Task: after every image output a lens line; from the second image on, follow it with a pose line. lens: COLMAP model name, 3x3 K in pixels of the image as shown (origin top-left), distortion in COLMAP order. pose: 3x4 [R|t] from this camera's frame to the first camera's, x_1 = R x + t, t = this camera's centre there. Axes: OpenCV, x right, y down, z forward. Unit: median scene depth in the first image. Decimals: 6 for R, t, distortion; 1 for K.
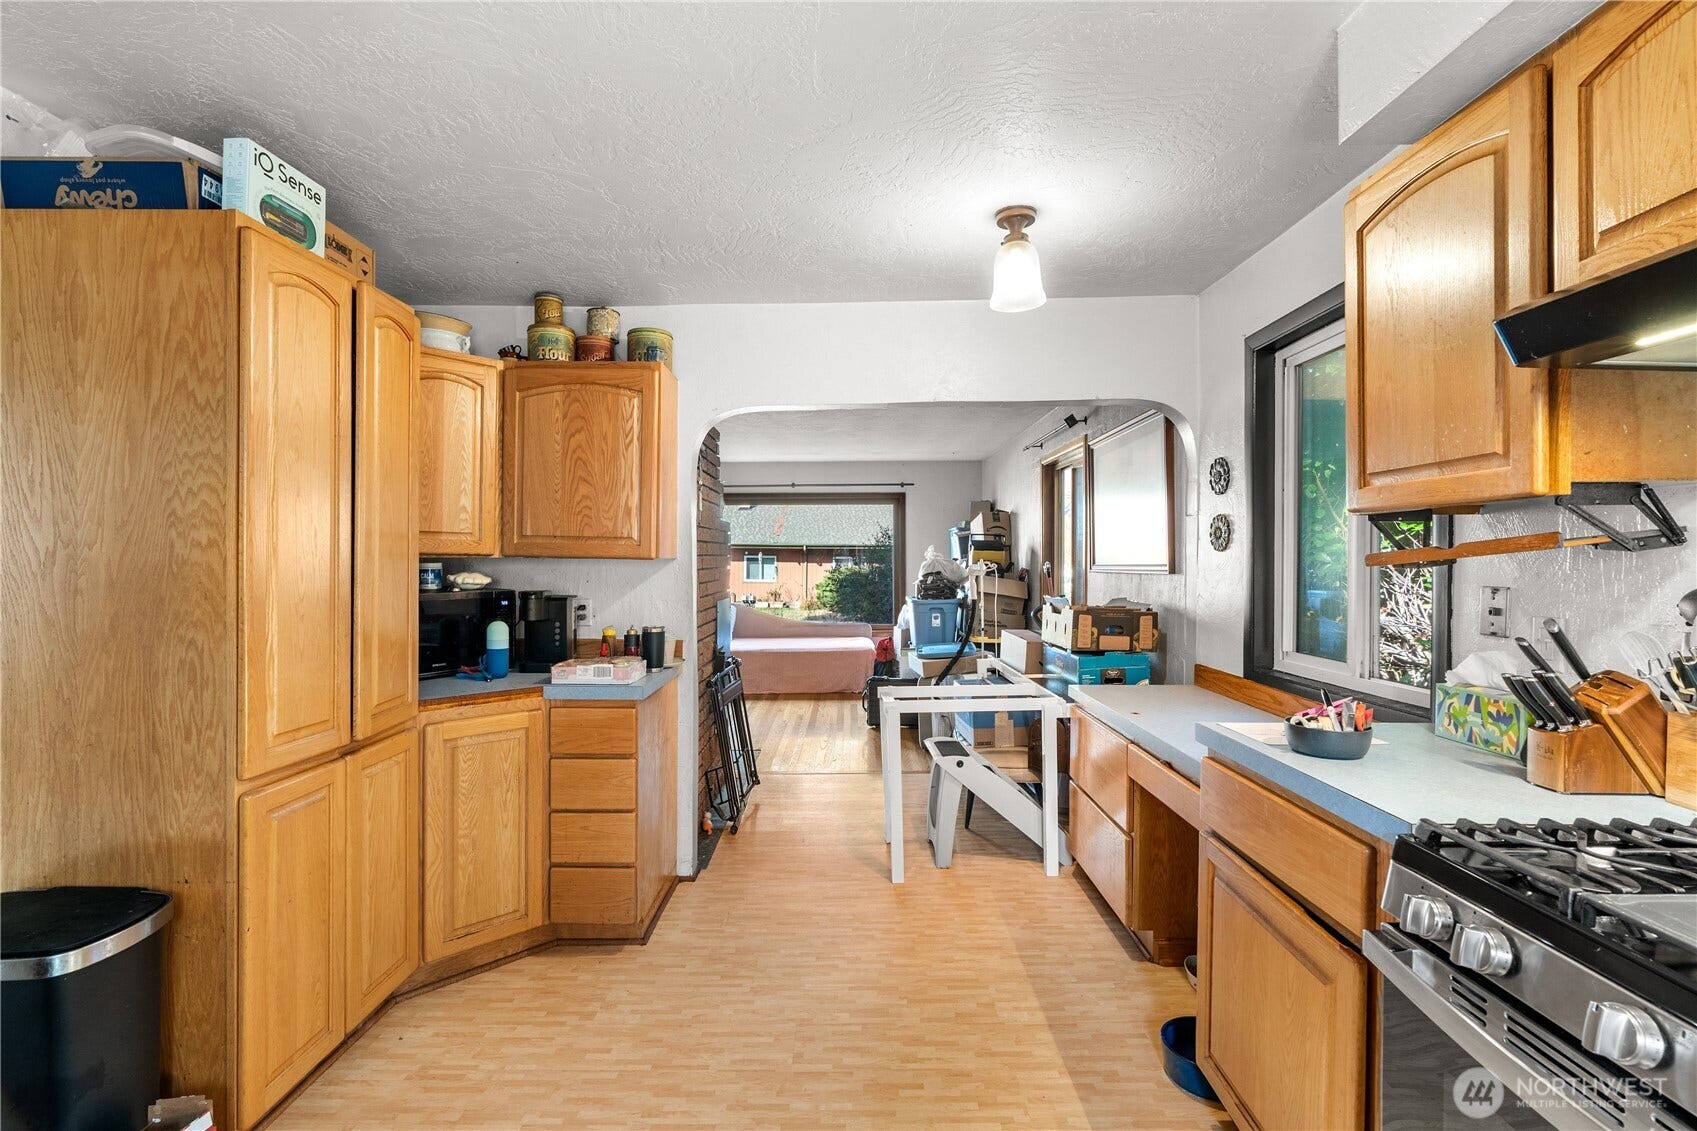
lens RADIAL K [[773.3, 0, 848.5], [0, 773.3, 565.5], [0, 0, 1]] dist [0.000294, 0.000058]
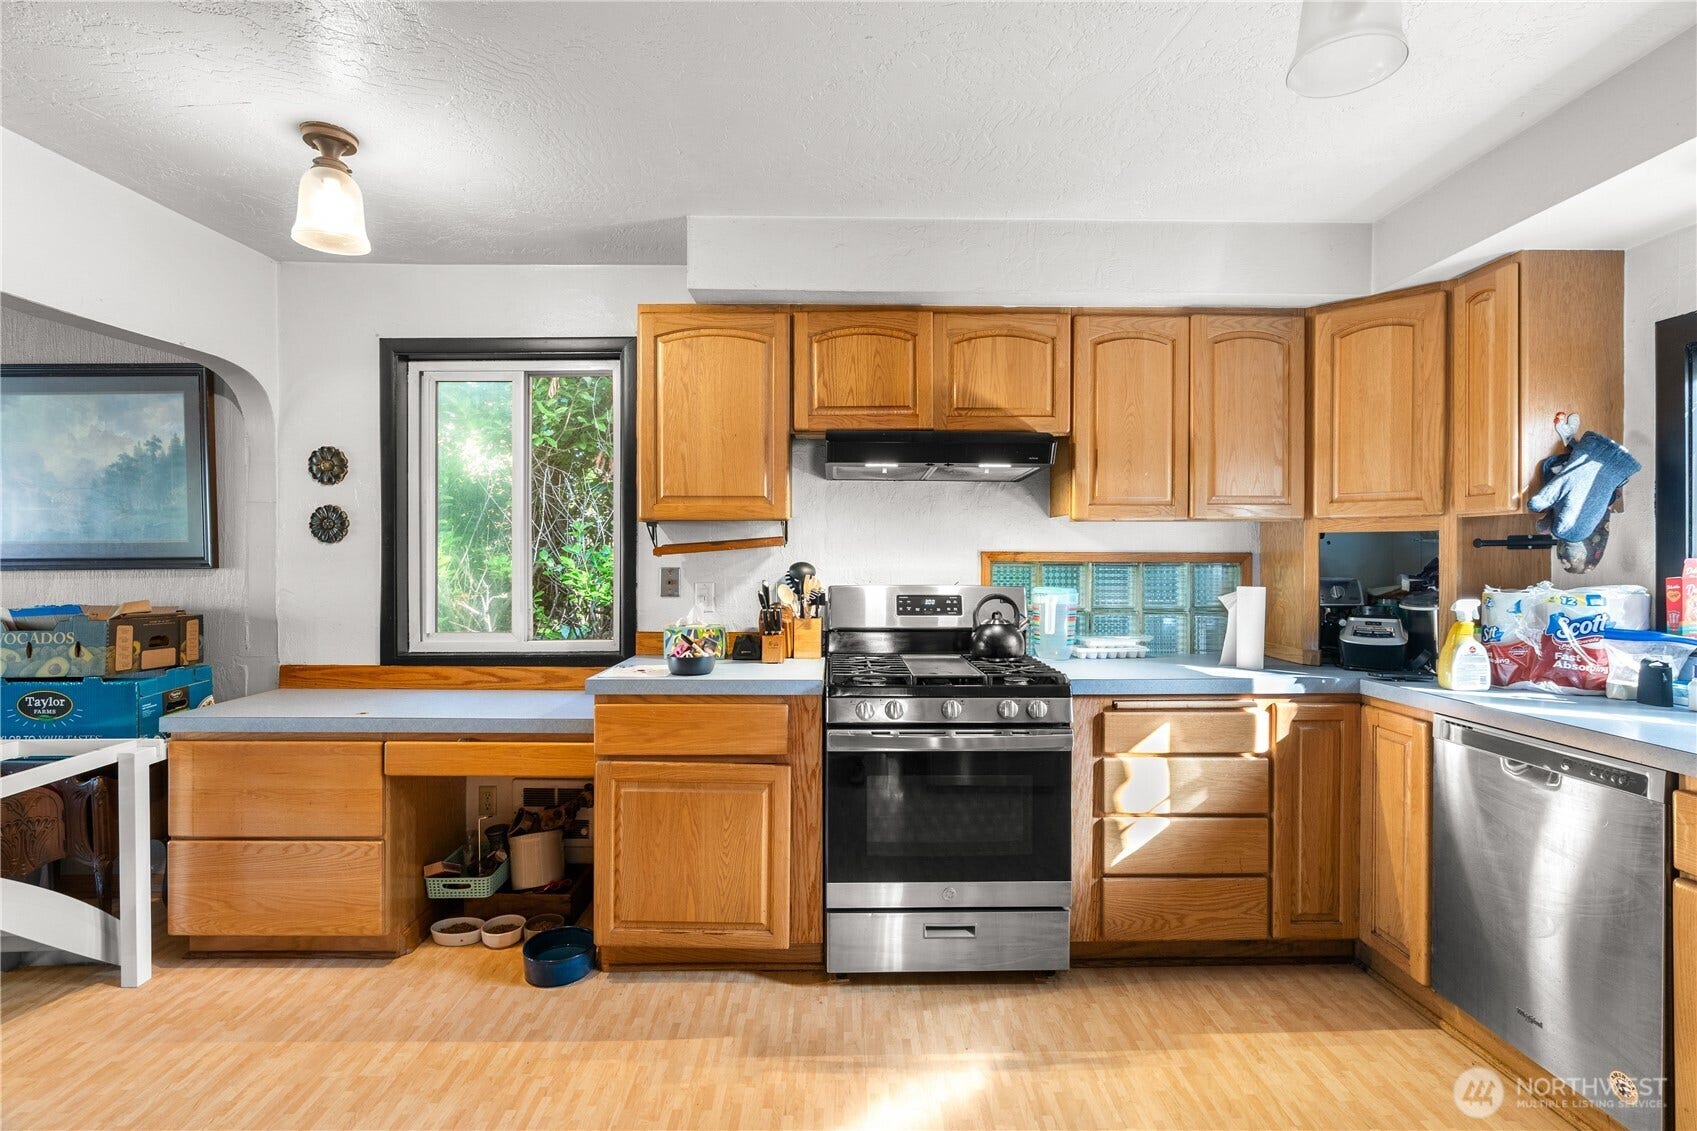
lens RADIAL K [[773.3, 0, 848.5], [0, 773.3, 565.5], [0, 0, 1]] dist [0.000294, 0.000058]
pose [[-0.027226, -0.007935, 0.999598, -0.631358], [0.006137, 0.999948, 0.008105, 0.007962], [-0.999610, 0.006355, -0.027176, 0.467704]]
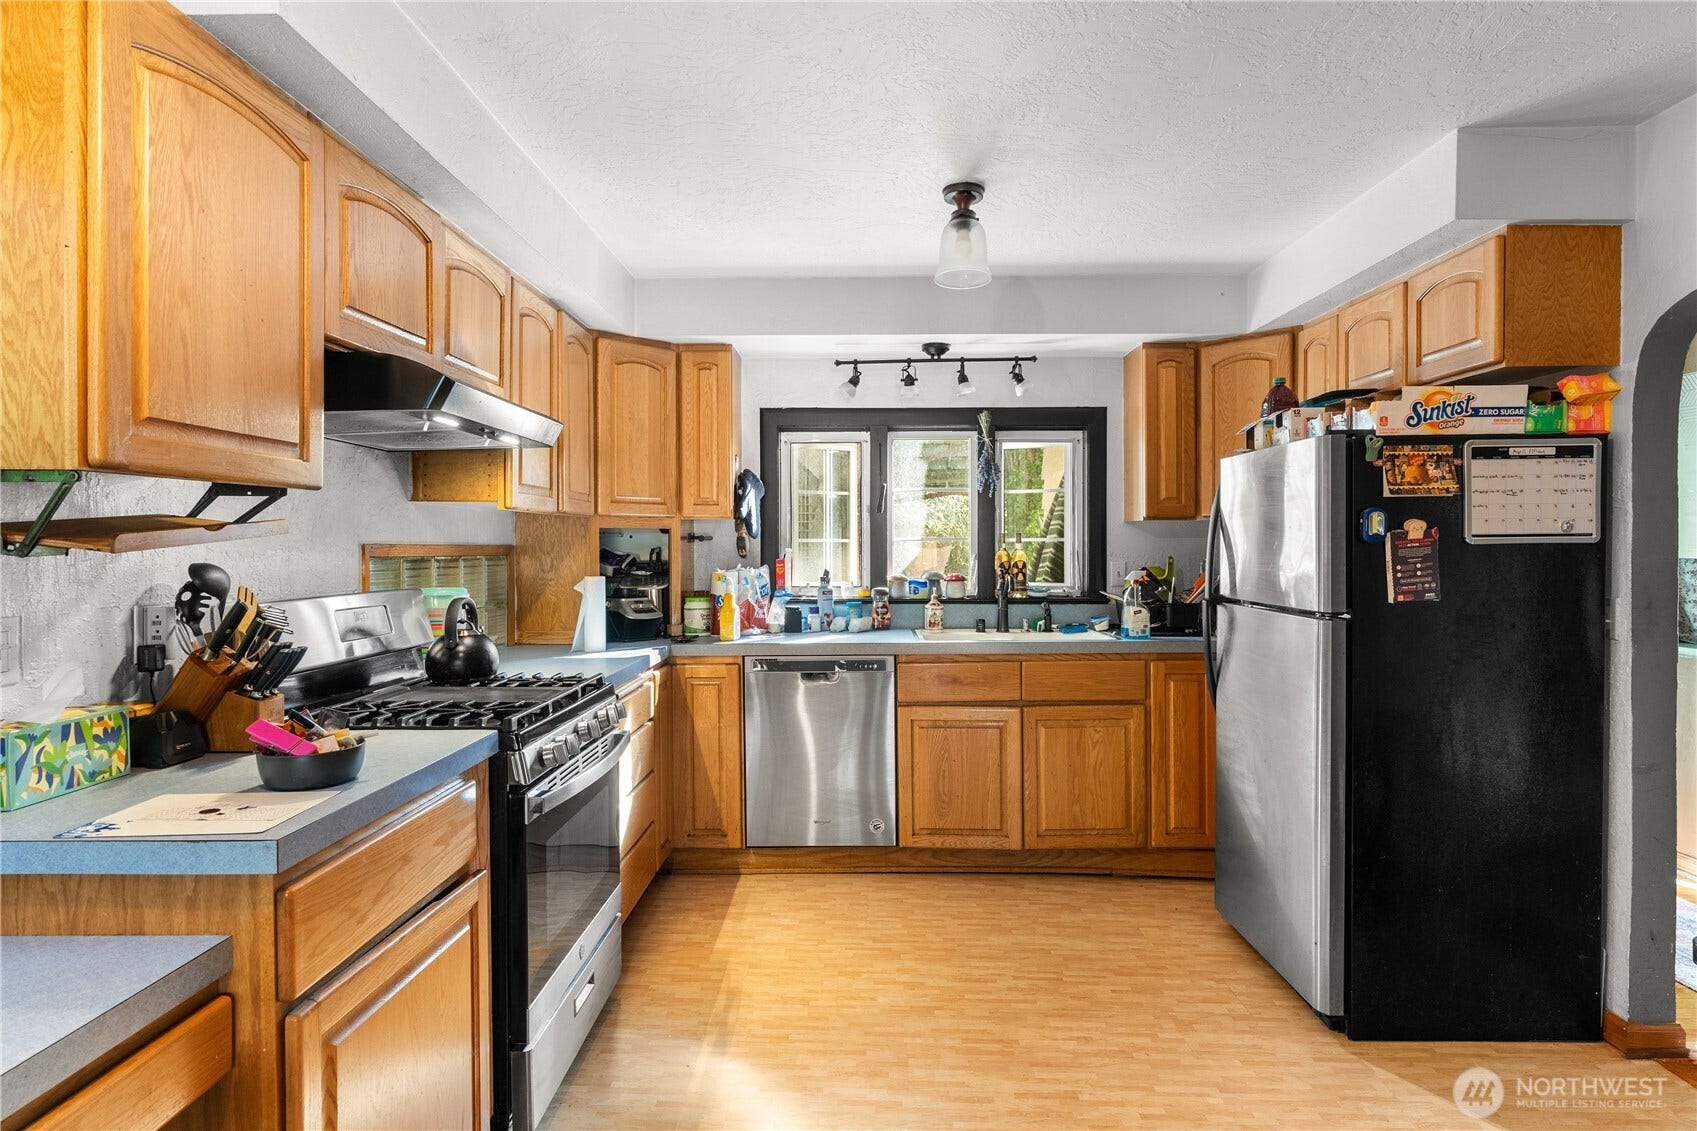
lens RADIAL K [[923.3, 0, 852.5], [0, 923.3, 550.9], [0, 0, 1]] dist [0.000327, -0.000050]
pose [[-0.999997, 0.002146, -0.000809, 0.035778], [0.002134, 0.999897, 0.014174, -0.007072], [0.000840, 0.014172, -0.999899, 1.276966]]
